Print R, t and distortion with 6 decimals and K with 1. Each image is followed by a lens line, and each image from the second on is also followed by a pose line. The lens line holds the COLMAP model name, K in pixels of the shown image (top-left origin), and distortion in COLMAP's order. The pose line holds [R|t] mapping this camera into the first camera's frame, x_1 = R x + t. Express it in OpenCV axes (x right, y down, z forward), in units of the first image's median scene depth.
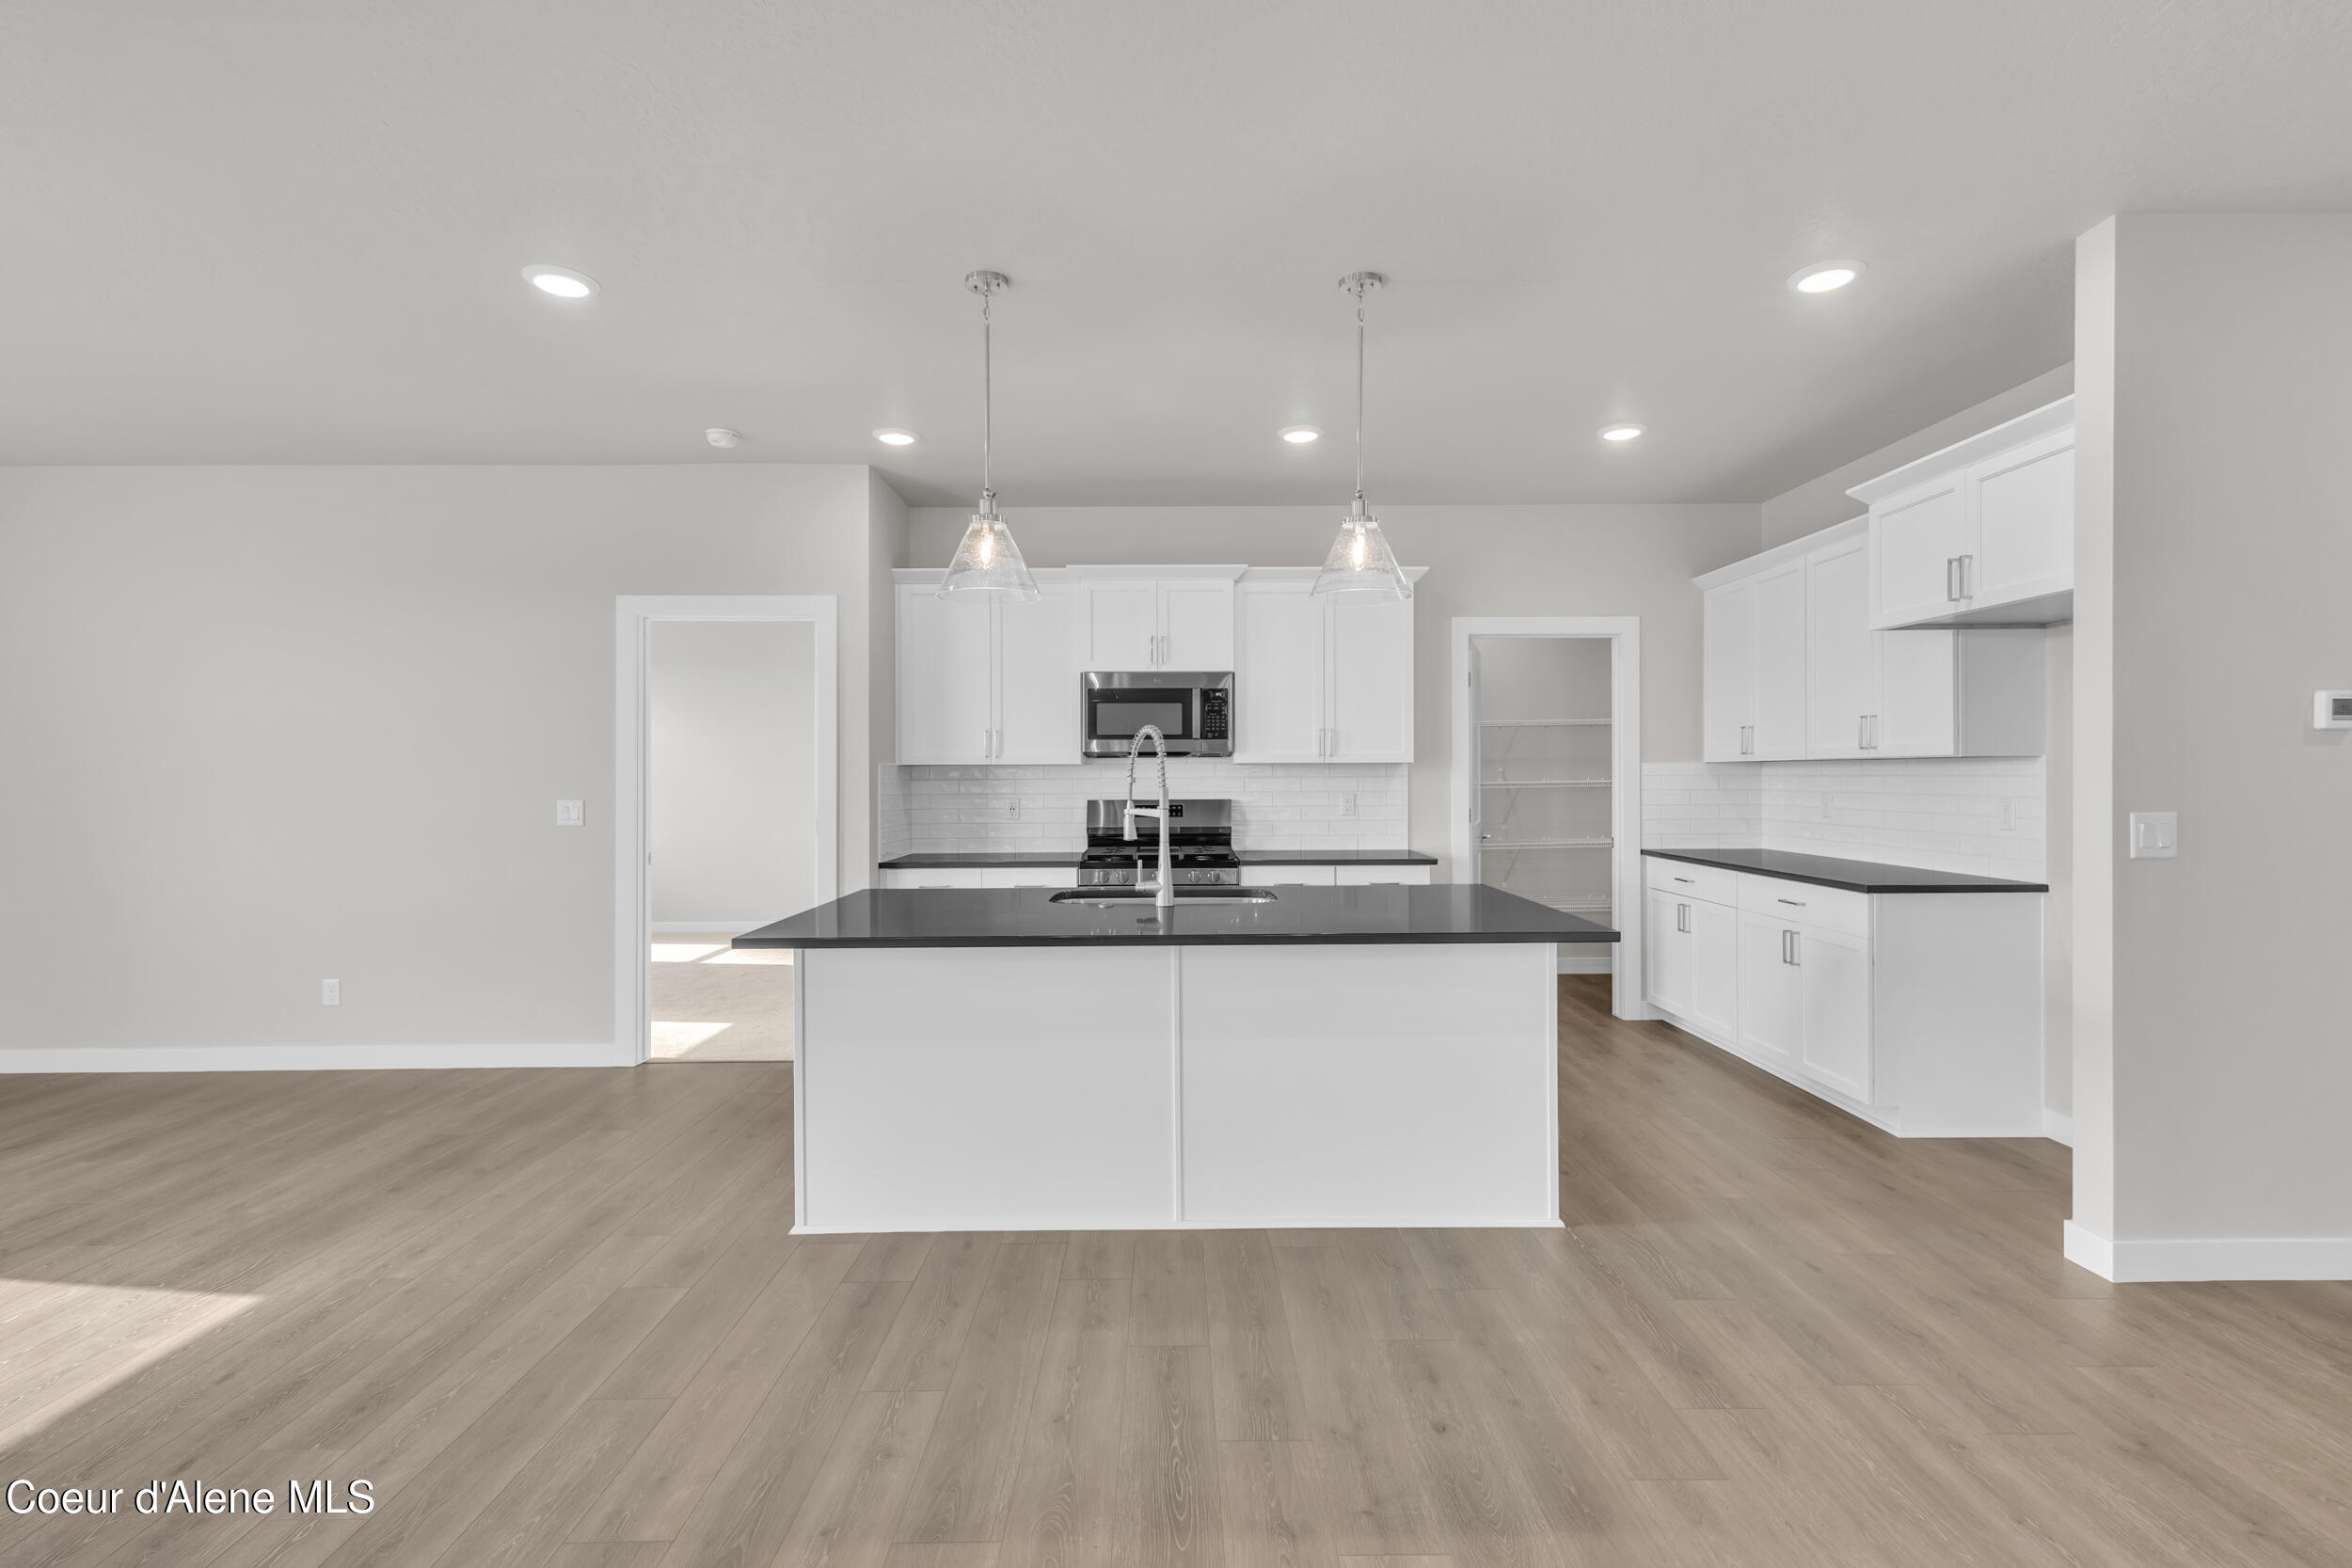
lens RADIAL K [[1077.5, 0, 1176.0], [0, 1077.5, 784.0], [0, 0, 1]] dist [0.019720, -0.015183]
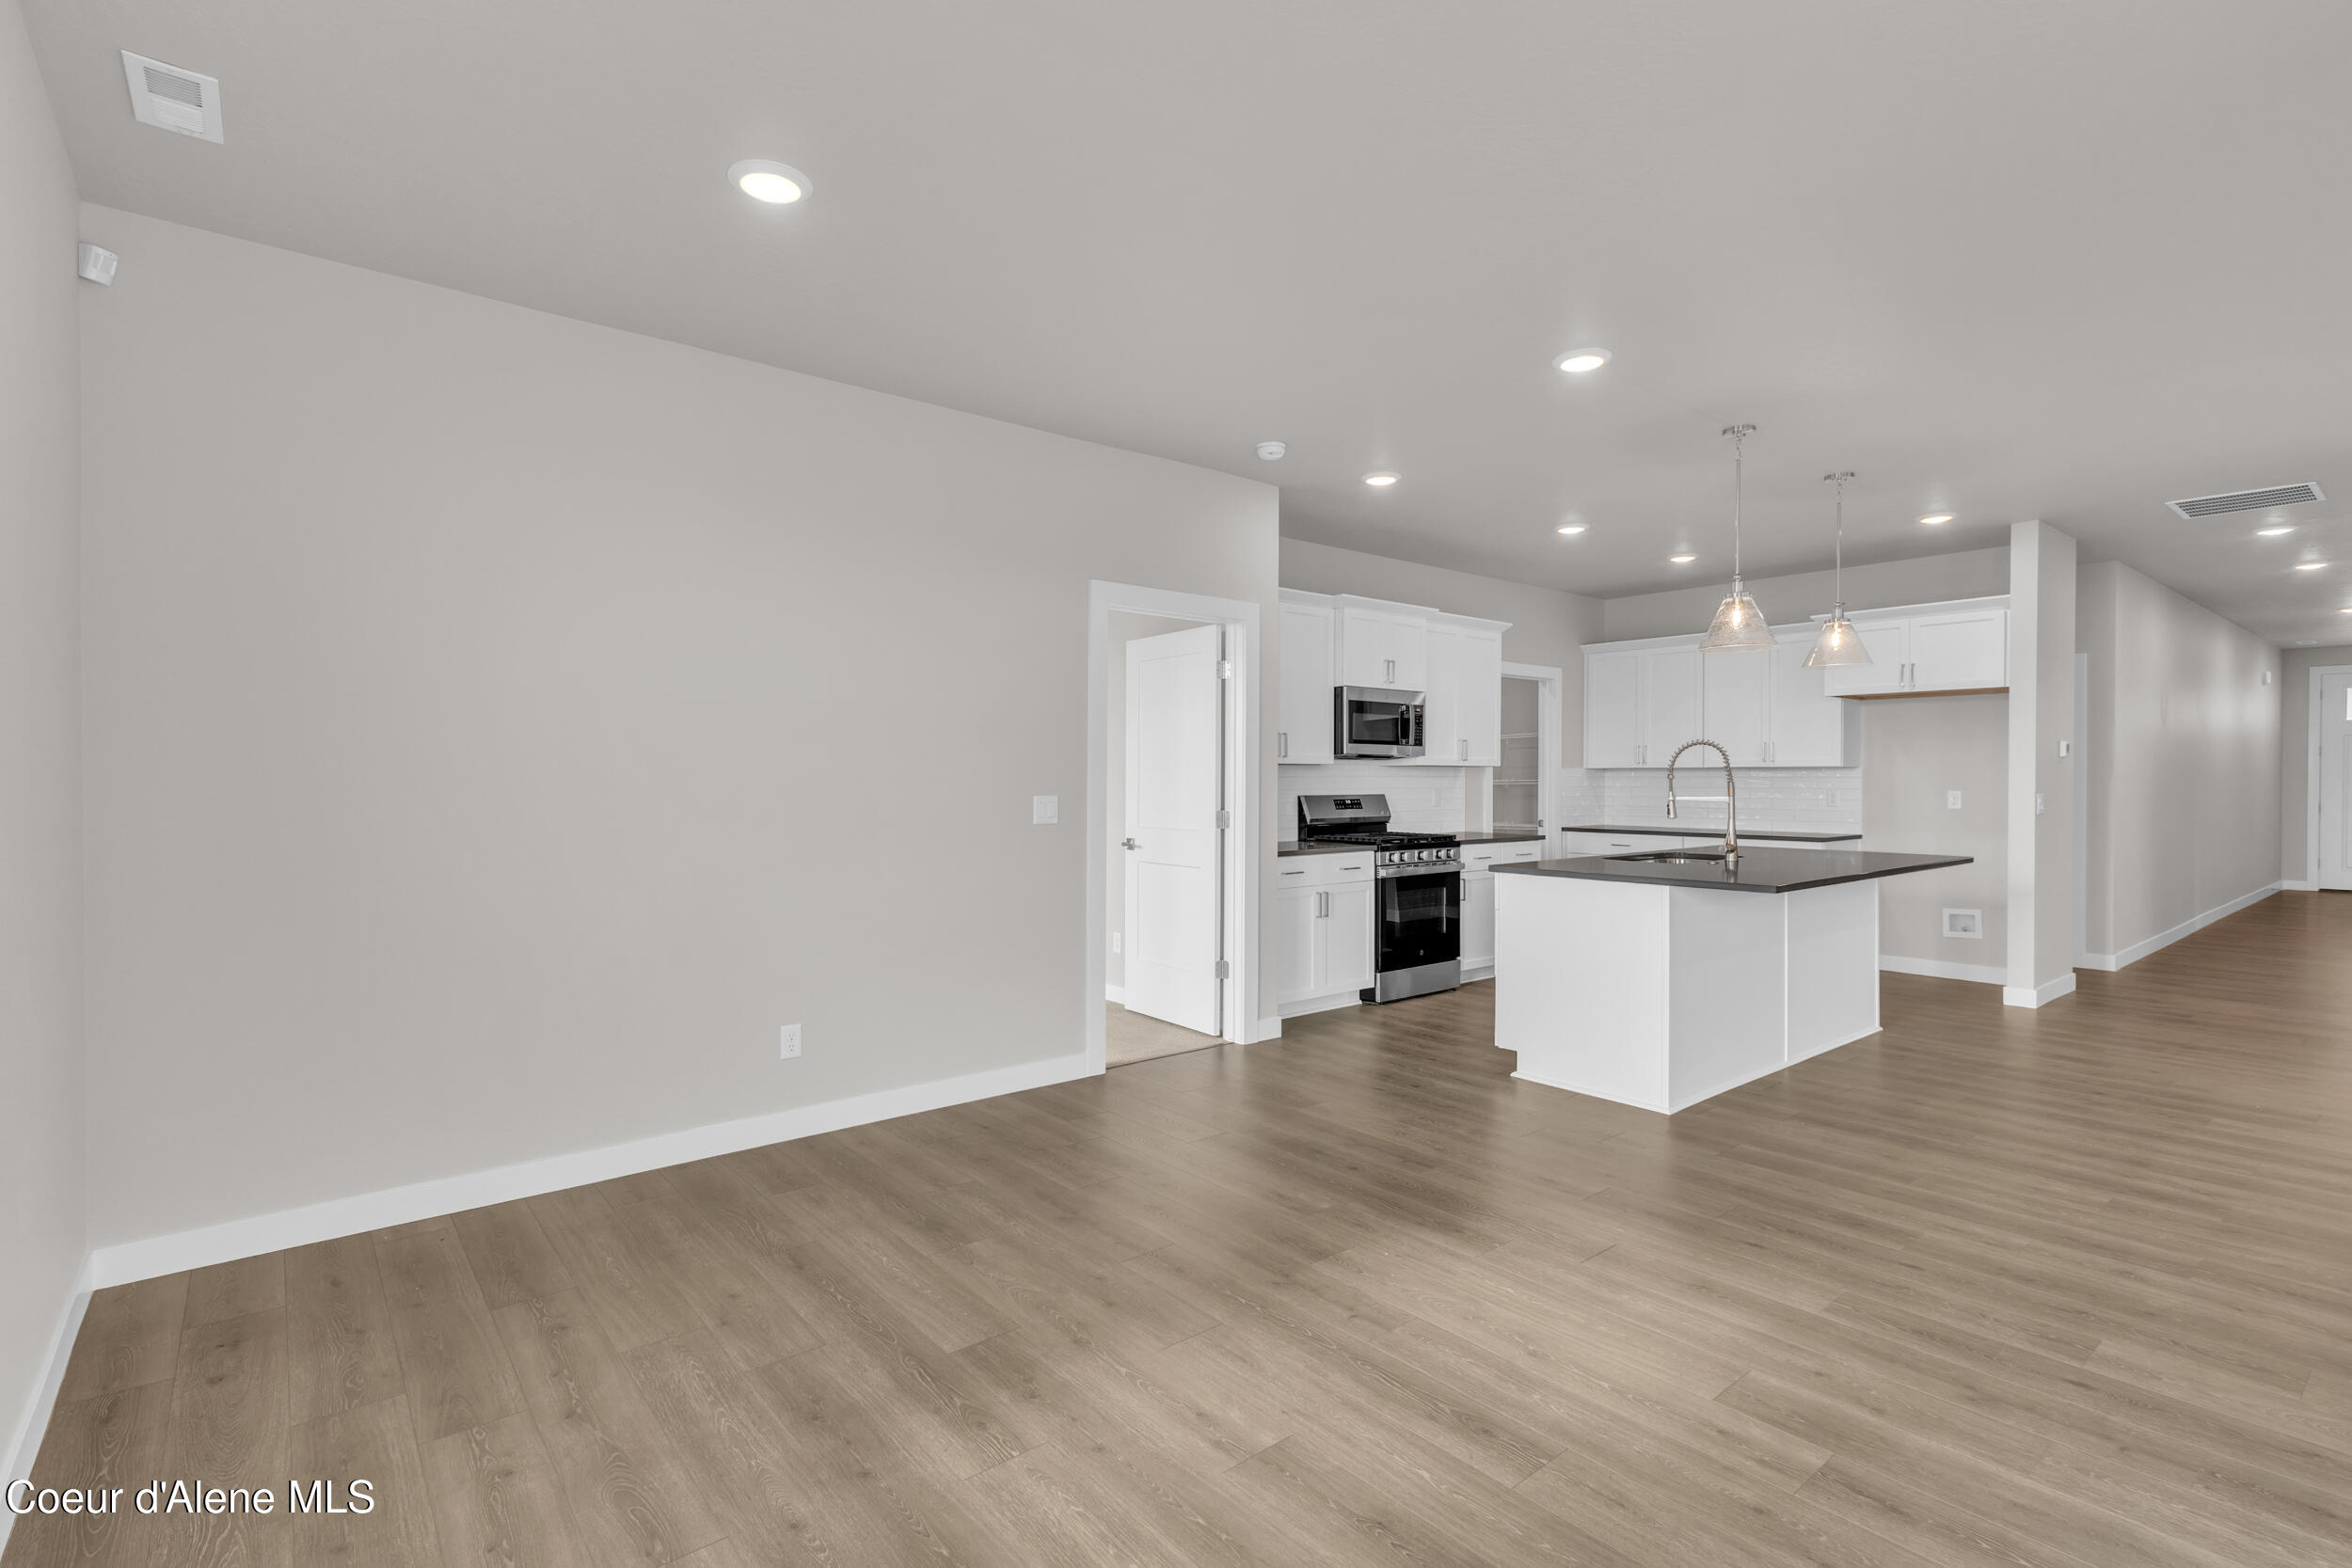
lens RADIAL K [[1092.9, 0, 1176.0], [0, 1092.9, 784.0], [0, 0, 1]] dist [0.024561, 0.000349]
pose [[0.775148, 0.002518, 0.631775, -1.063323], [0.000070, 0.999992, -0.004071, 0.008862], [-0.631780, 0.003200, 0.775141, 0.207361]]
